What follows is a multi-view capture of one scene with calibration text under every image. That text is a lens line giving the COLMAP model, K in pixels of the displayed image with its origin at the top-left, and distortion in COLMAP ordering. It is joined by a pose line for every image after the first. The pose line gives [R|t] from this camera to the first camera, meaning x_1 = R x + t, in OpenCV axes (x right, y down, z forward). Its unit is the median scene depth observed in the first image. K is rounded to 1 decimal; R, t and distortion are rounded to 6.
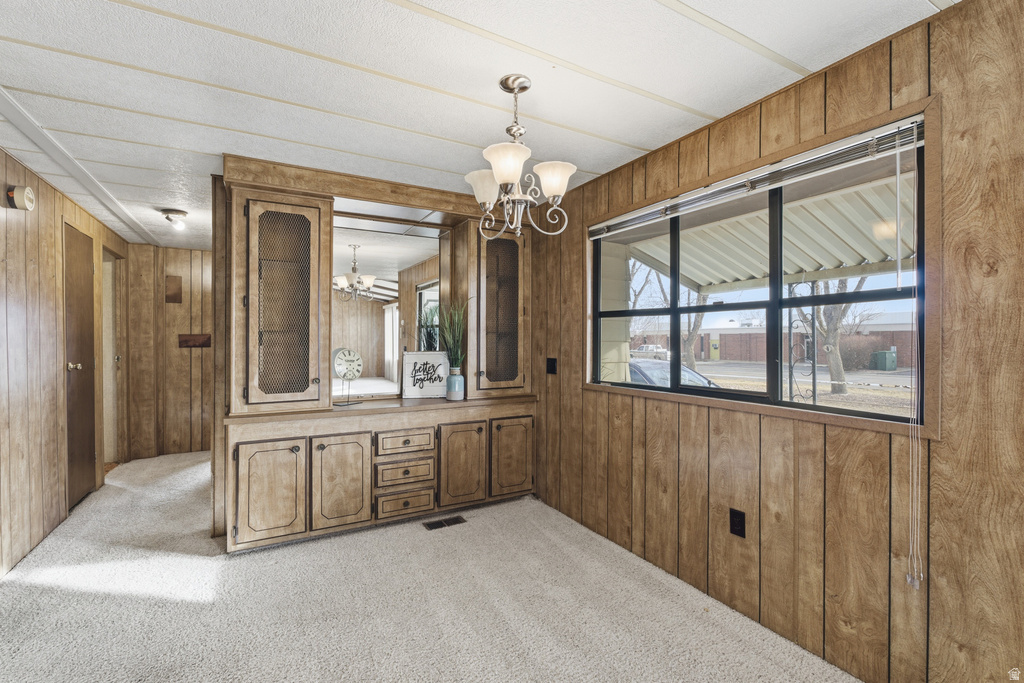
lens RADIAL K [[452.0, 0, 512.0], [0, 452.0, 341.5], [0, 0, 1]] dist [-0.002107, -0.000114]
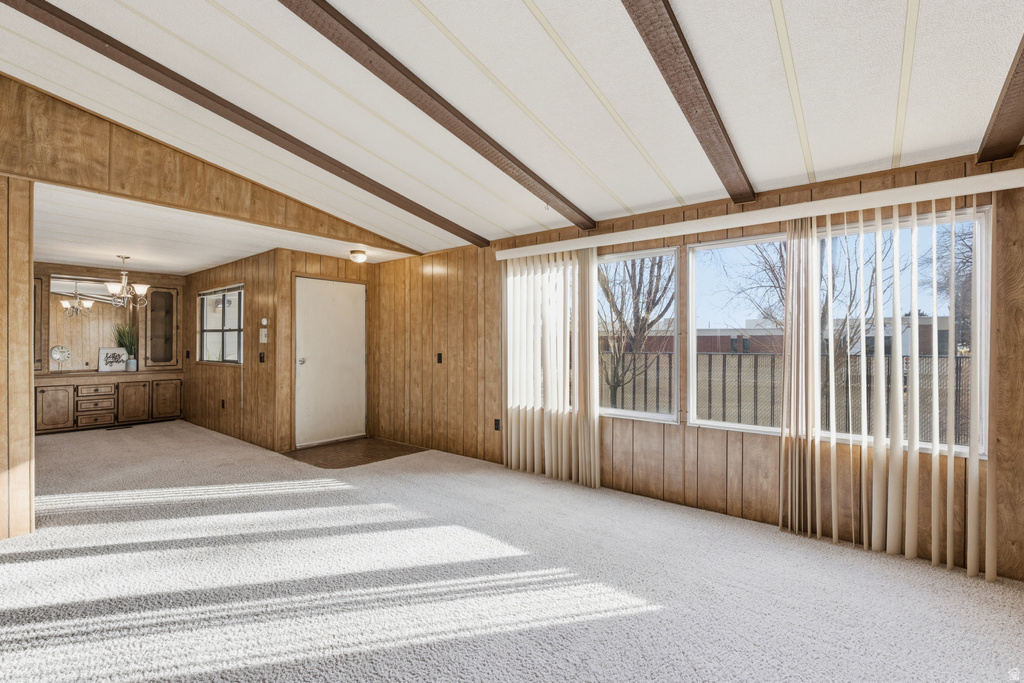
lens RADIAL K [[455.3, 0, 516.4], [0, 455.3, 344.4], [0, 0, 1]] dist [-0.002412, -0.000045]
pose [[0.928655, 0.002680, 0.370936, 0.722803], [-0.002795, 0.999996, -0.000229, 0.004126], [-0.370935, -0.000824, 0.928659, -1.530036]]
